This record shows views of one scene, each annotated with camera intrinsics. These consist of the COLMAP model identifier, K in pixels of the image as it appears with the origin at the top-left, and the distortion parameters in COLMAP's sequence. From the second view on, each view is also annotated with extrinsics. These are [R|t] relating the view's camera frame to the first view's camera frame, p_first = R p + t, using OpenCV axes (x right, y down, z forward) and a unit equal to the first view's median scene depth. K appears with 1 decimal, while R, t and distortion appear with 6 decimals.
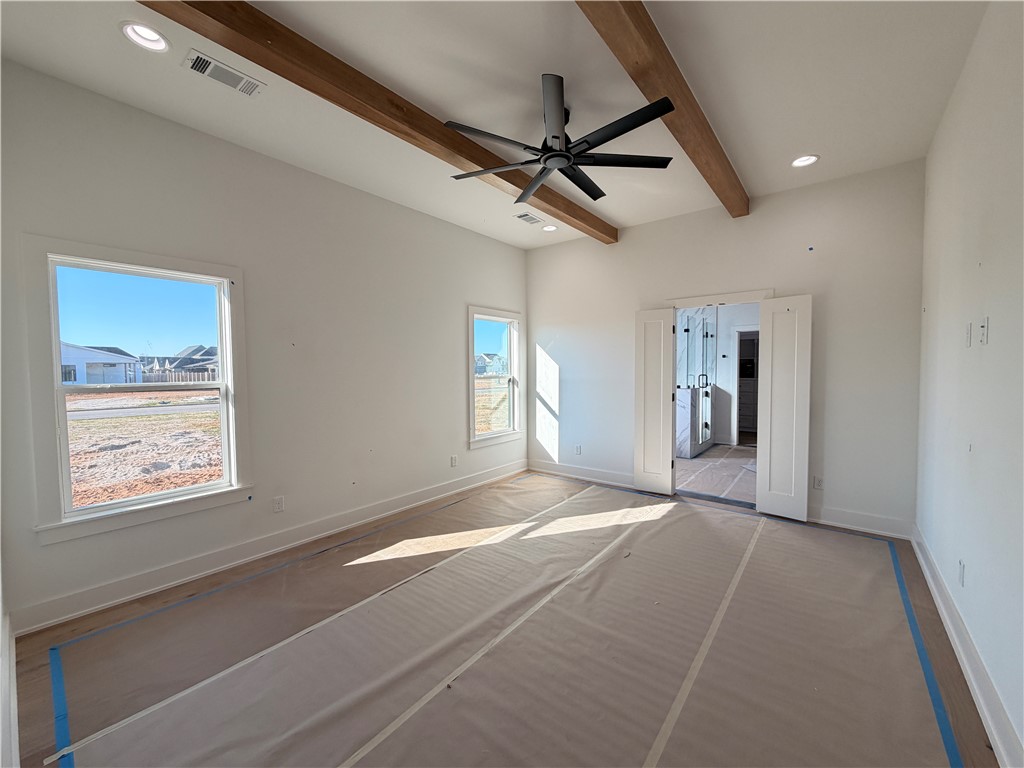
lens RADIAL K [[407.9, 0, 509.5], [0, 407.9, 385.7], [0, 0, 1]] dist [-0.000112, -0.000021]
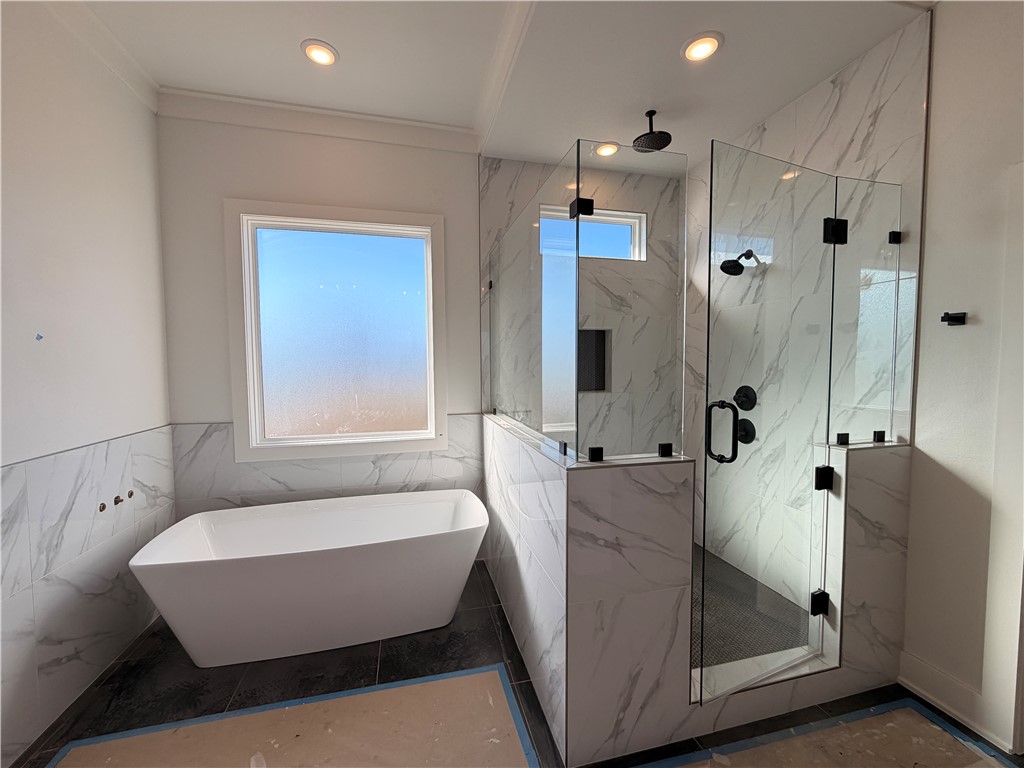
lens RADIAL K [[407.9, 0, 509.5], [0, 407.9, 385.7], [0, 0, 1]] dist [-0.000112, -0.000021]
pose [[0.798872, 0.036317, -0.600404, 0.475549], [-0.024903, 0.999317, 0.027312, -0.036986], [0.600986, -0.006867, 0.799230, 0.691104]]
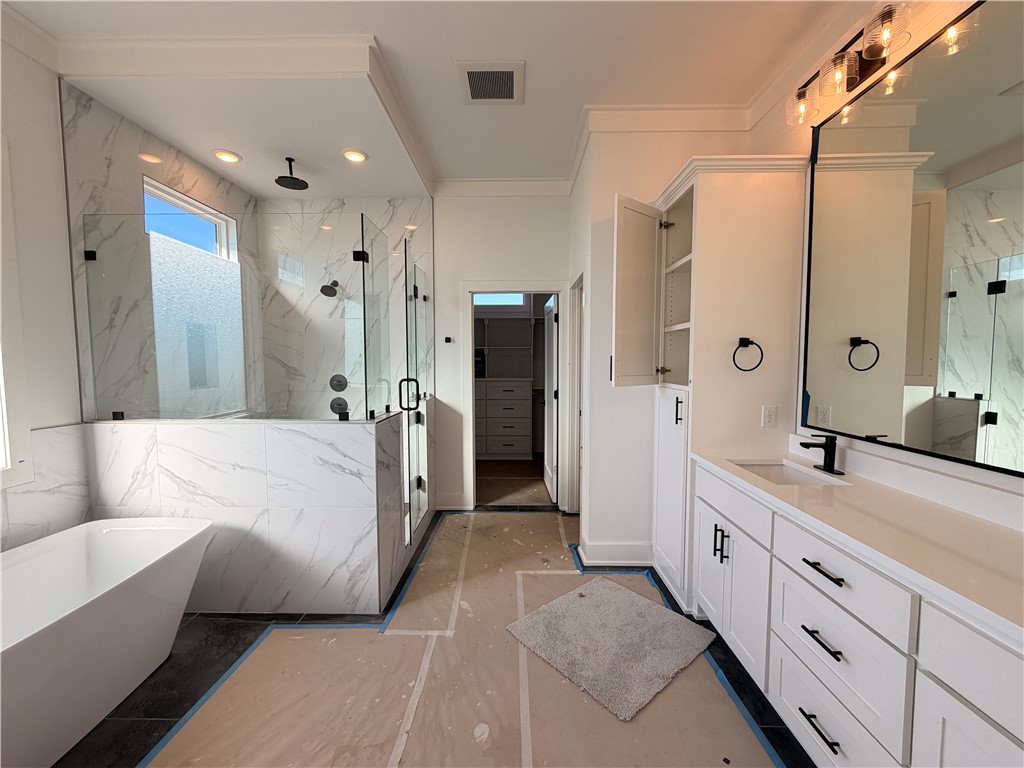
lens RADIAL K [[407.9, 0, 509.5], [0, 407.9, 385.7], [0, 0, 1]] dist [-0.000112, -0.000021]
pose [[0.788524, -0.031393, 0.614202, 0.275370], [0.018854, 0.999461, 0.026880, -0.027643], [-0.614715, -0.009615, 0.788691, 0.557797]]
